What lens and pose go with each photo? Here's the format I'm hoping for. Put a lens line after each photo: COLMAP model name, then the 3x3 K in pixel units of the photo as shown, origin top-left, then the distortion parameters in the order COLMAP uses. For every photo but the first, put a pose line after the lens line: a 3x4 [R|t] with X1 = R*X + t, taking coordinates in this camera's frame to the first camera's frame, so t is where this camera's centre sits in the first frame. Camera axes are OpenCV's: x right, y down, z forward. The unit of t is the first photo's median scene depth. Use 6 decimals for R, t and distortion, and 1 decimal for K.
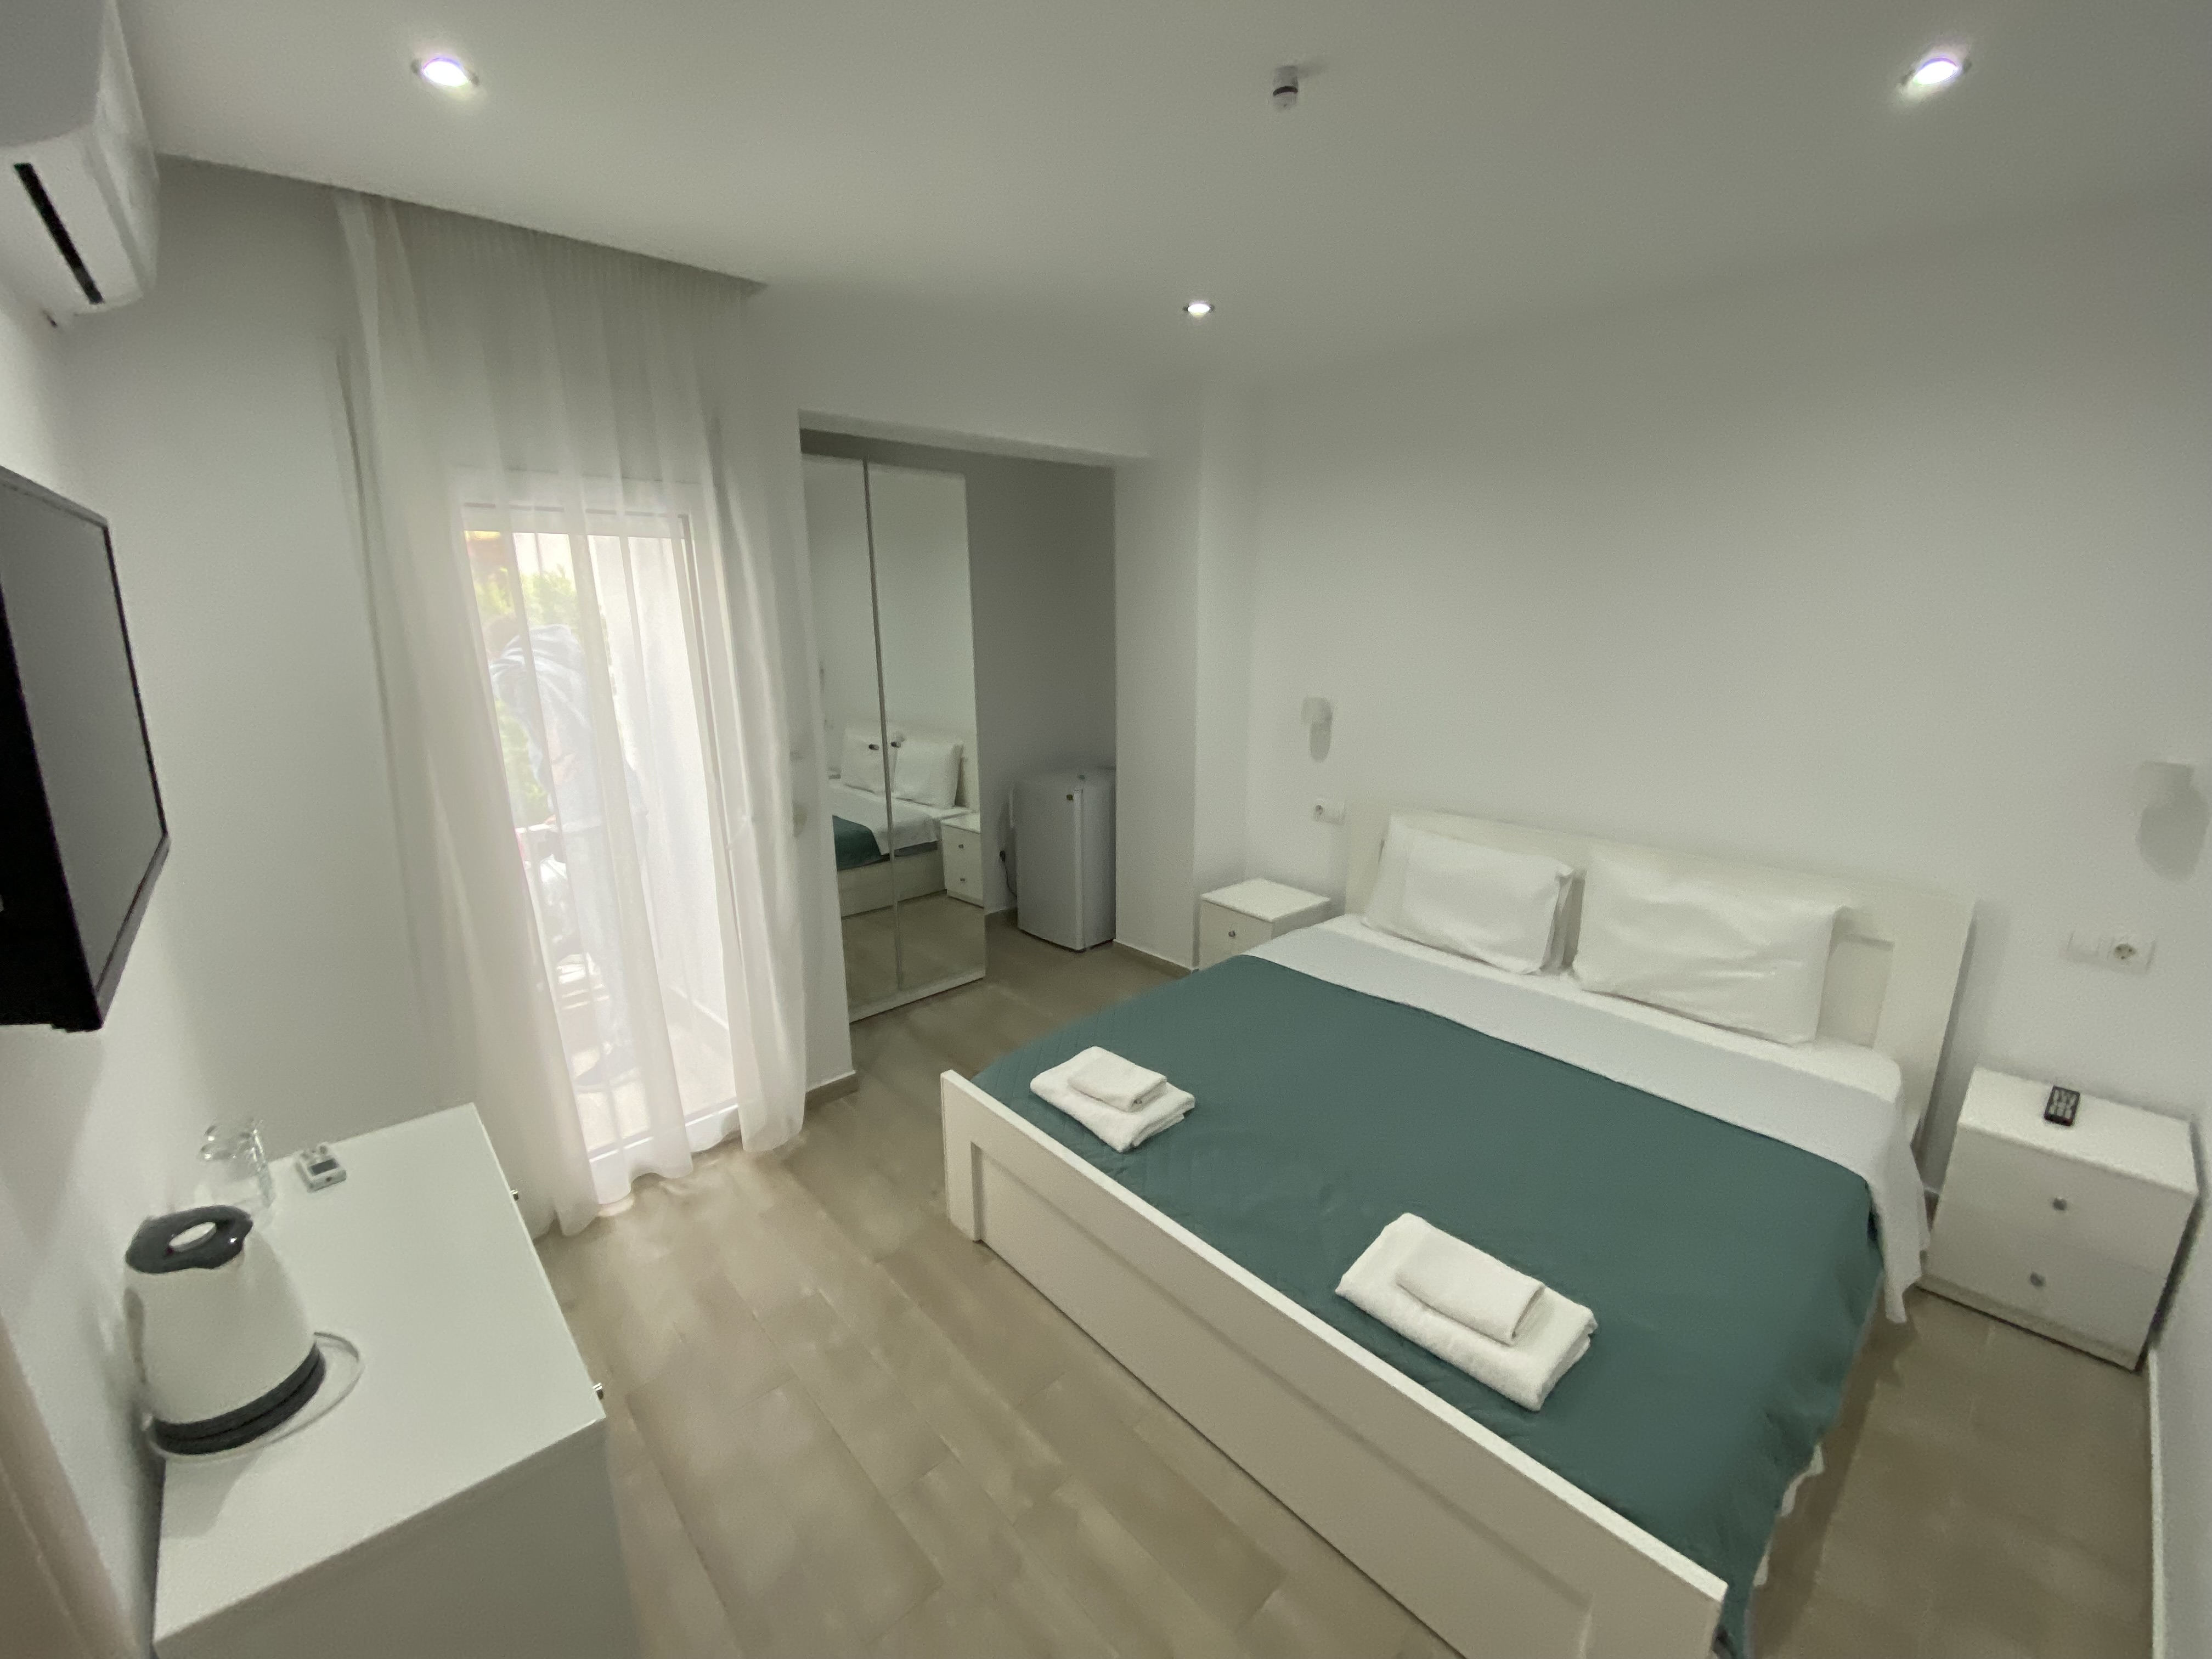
lens RADIAL K [[890.1, 0, 1092.9], [0, 890.1, 824.6], [0, 0, 1]] dist [-0.041532, 0.000181]
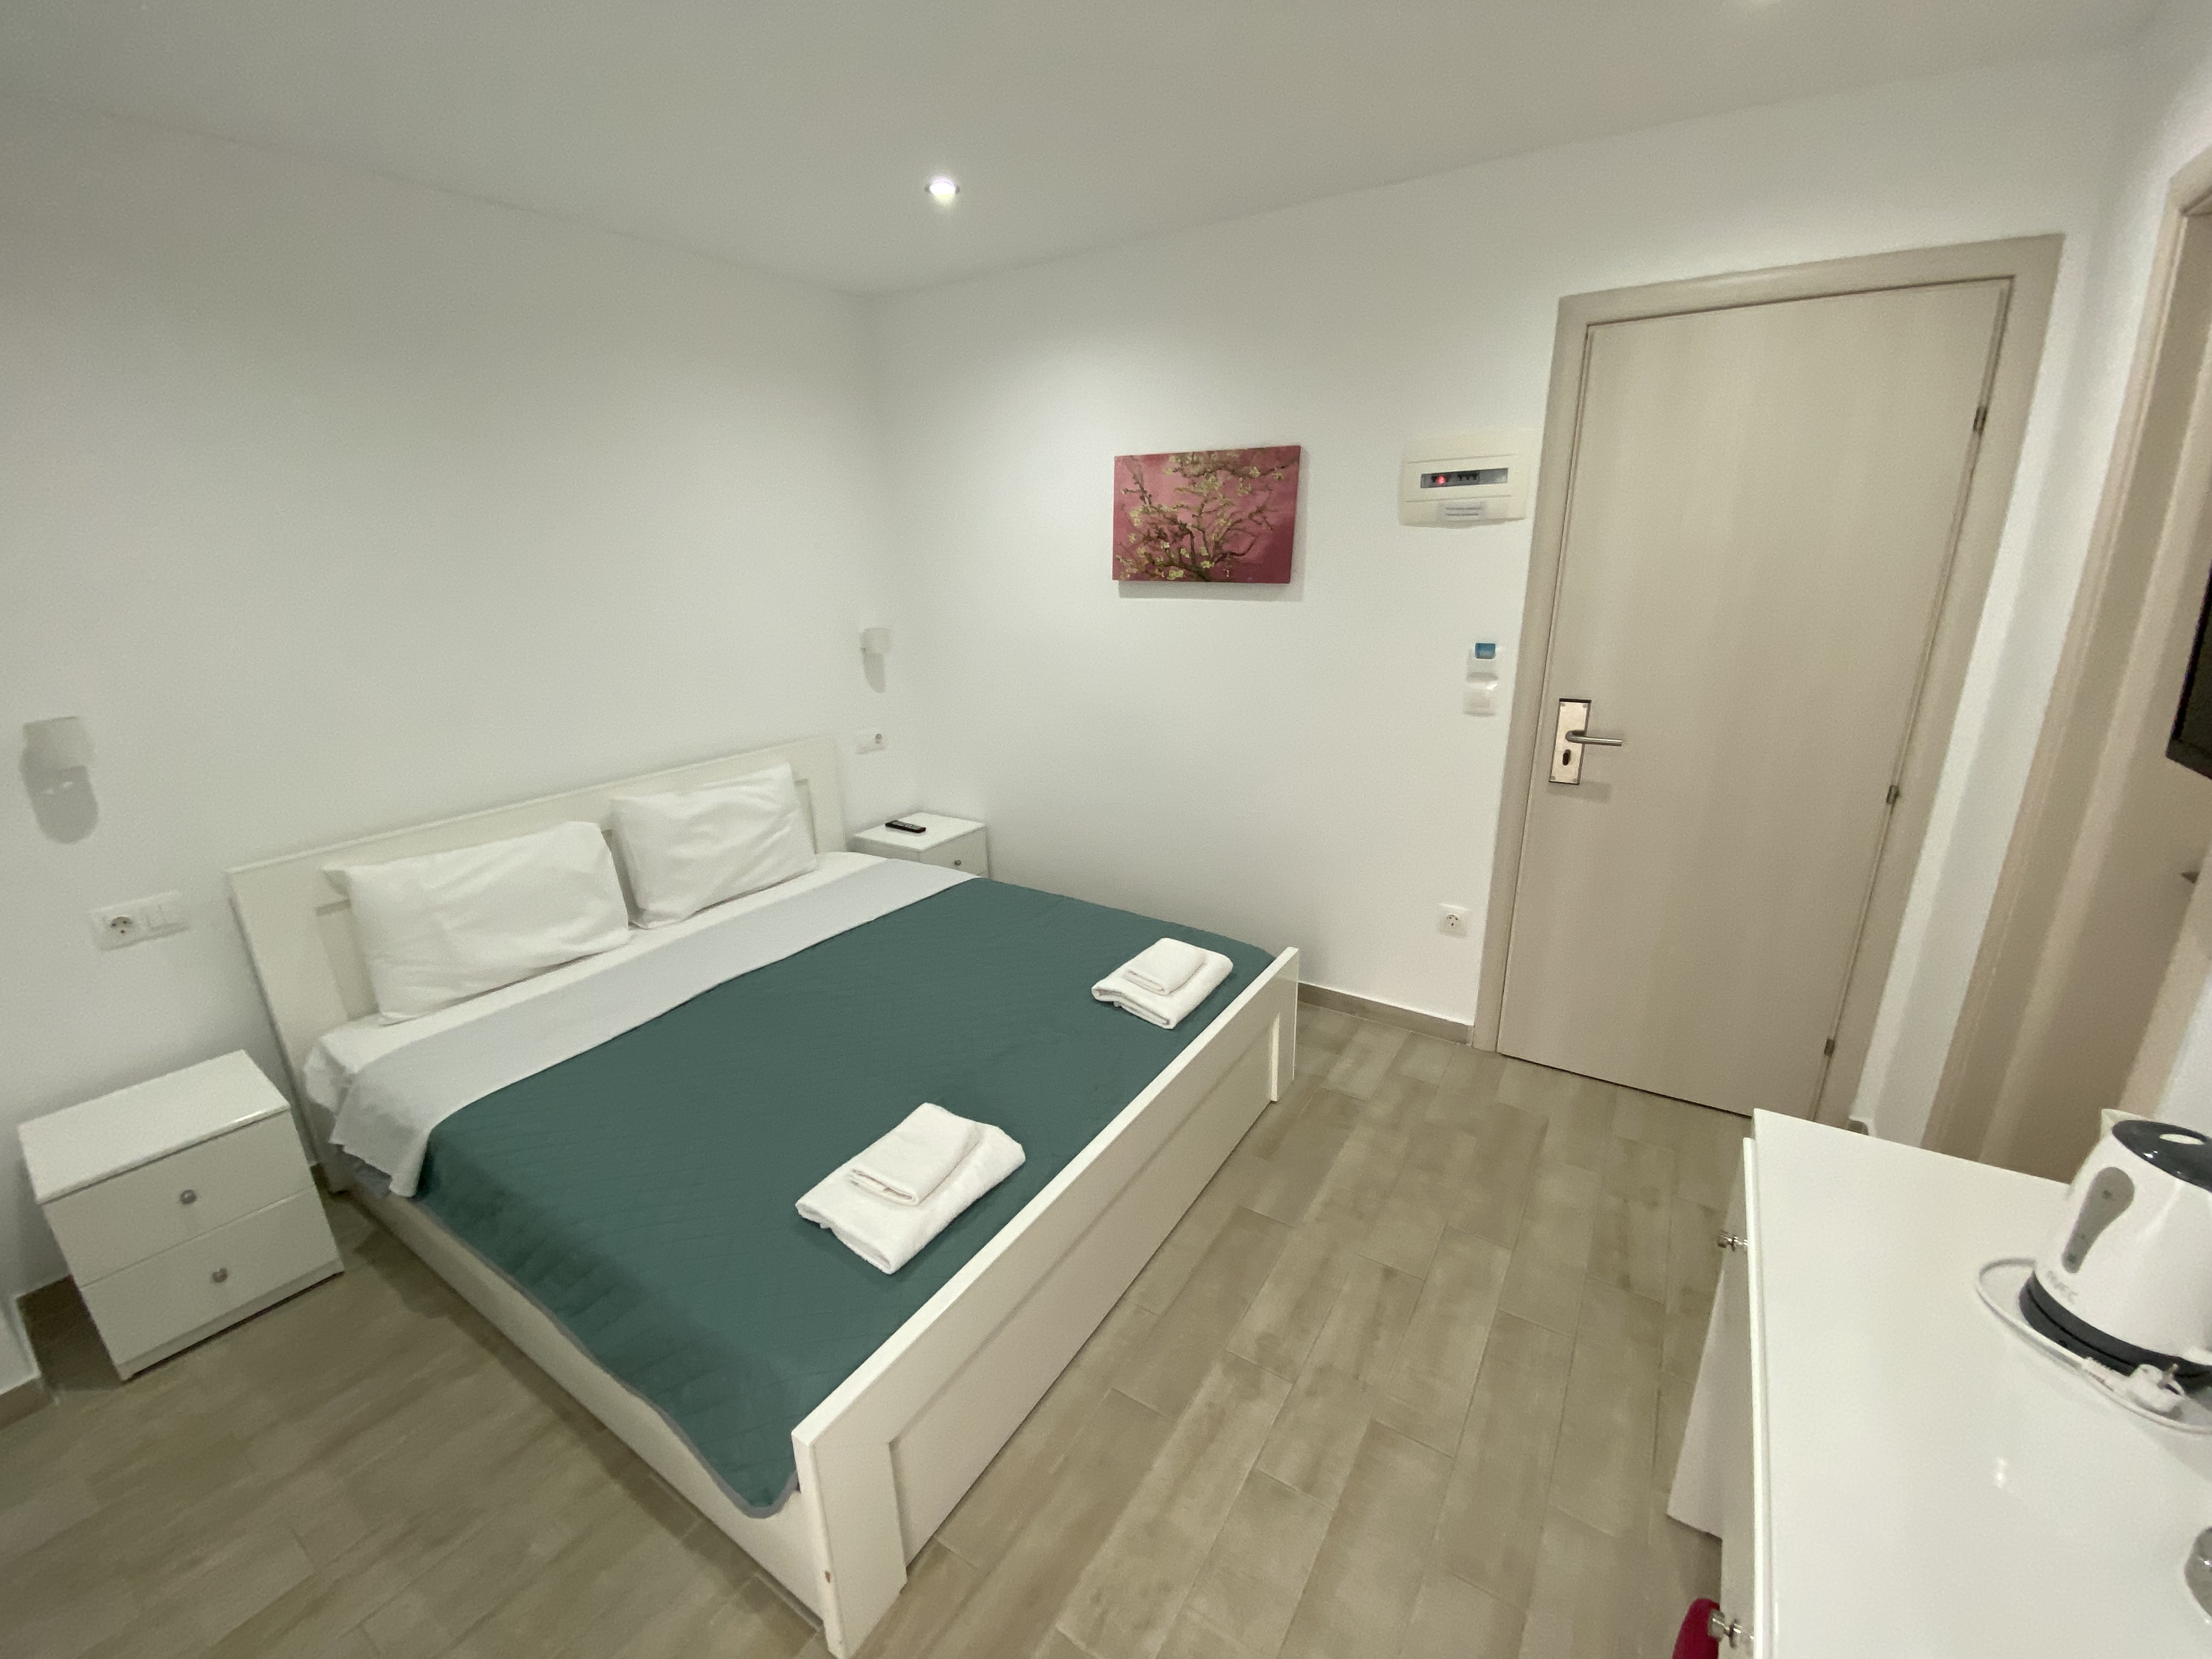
lens RADIAL K [[890.1, 0, 1092.9], [0, 890.1, 824.6], [0, 0, 1]] dist [-0.041532, 0.000181]
pose [[-0.282335, -0.254017, 0.925074, -0.611288], [0.238083, 0.915583, 0.324074, -0.162927], [-0.929303, 0.311742, -0.198024, 0.893584]]
